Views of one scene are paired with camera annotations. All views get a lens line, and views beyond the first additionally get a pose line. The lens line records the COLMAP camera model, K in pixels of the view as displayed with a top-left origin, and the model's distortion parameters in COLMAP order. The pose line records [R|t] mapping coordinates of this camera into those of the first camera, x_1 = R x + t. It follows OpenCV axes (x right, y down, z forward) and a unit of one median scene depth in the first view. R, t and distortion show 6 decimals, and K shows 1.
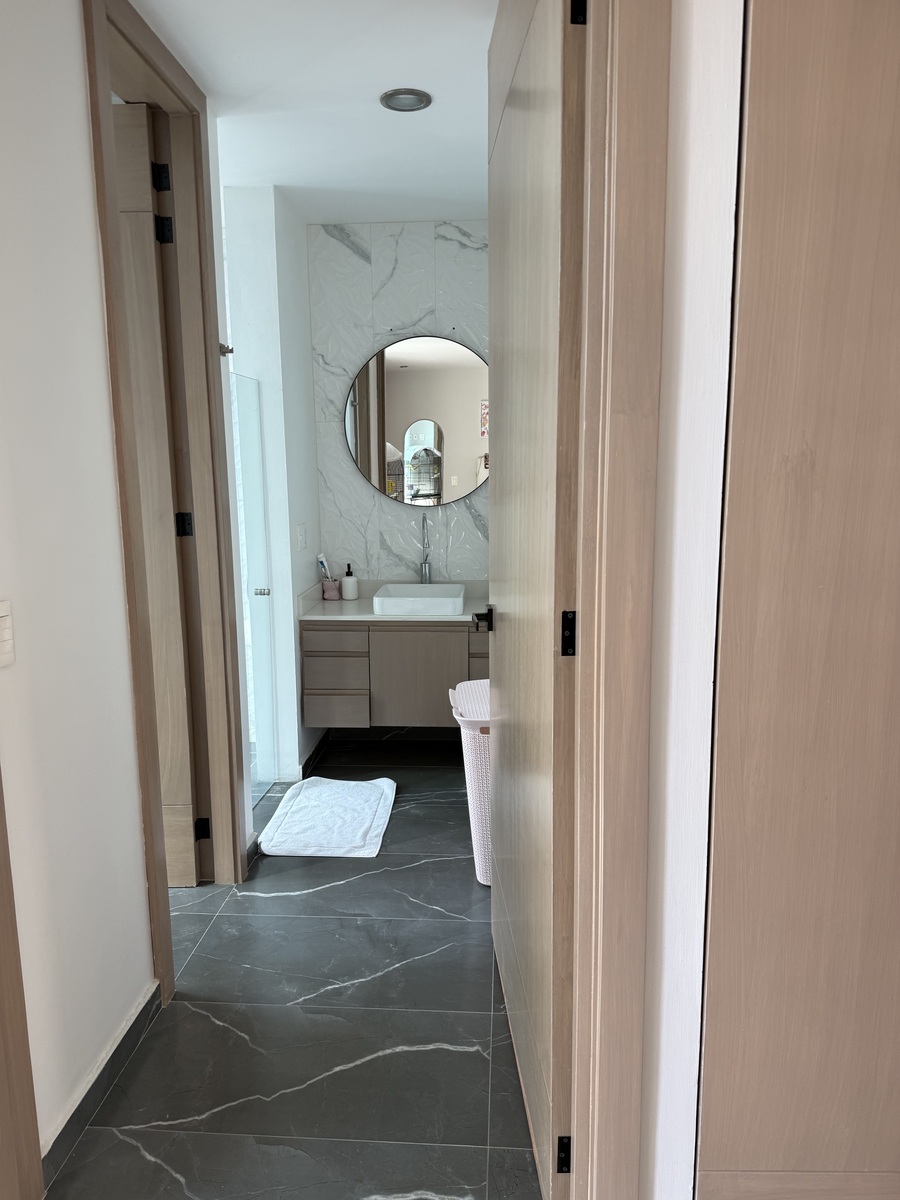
lens RADIAL K [[846.1, 0, 447.3], [0, 846.1, 607.1], [0, 0, 1]] dist [0.084325, -0.127525]
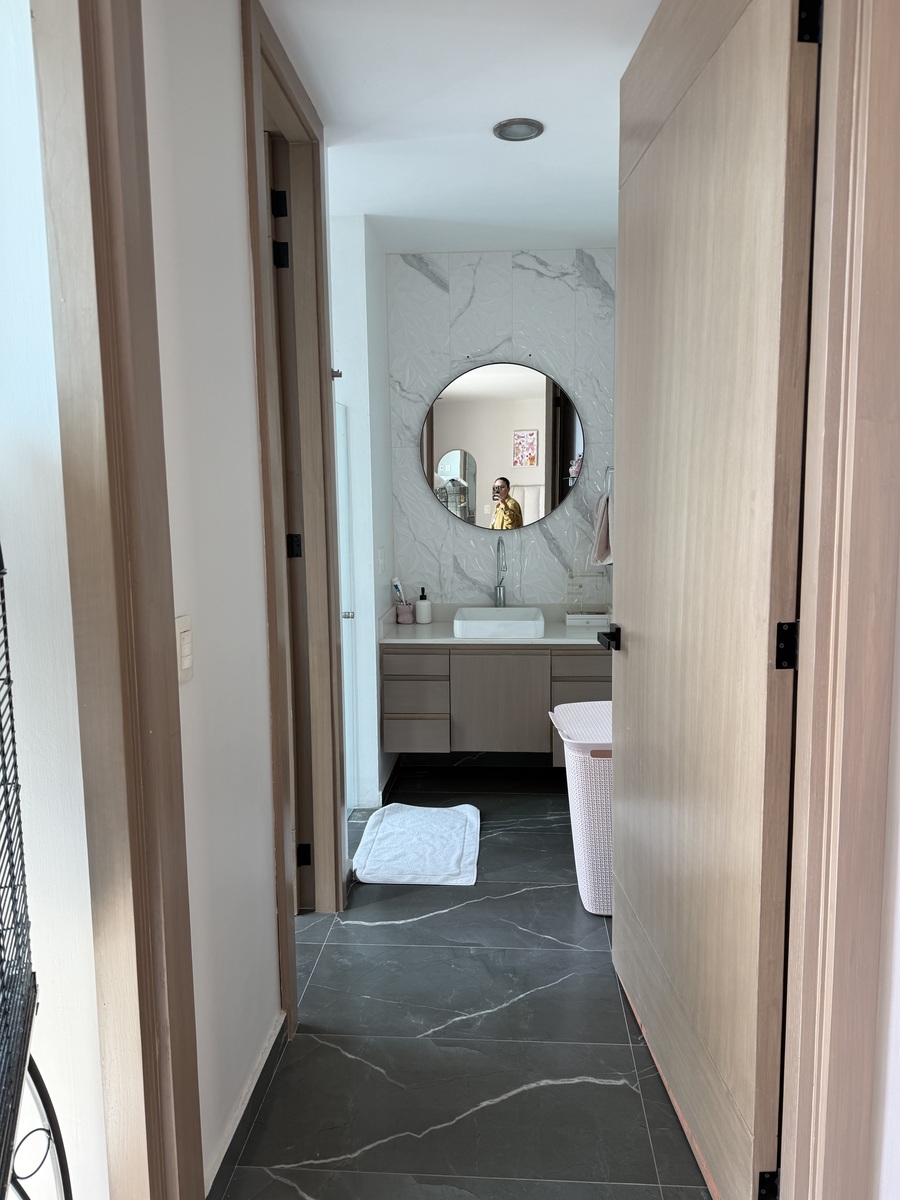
lens RADIAL K [[844.9, 0, 445.8], [0, 844.9, 598.8], [0, 0, 1]] dist [0.082352, -0.133212]
pose [[0.999983, -0.001345, 0.005665, -0.130673], [0.001607, 0.998921, -0.046406, 0.011600], [-0.005597, 0.046414, 0.998907, 0.009471]]
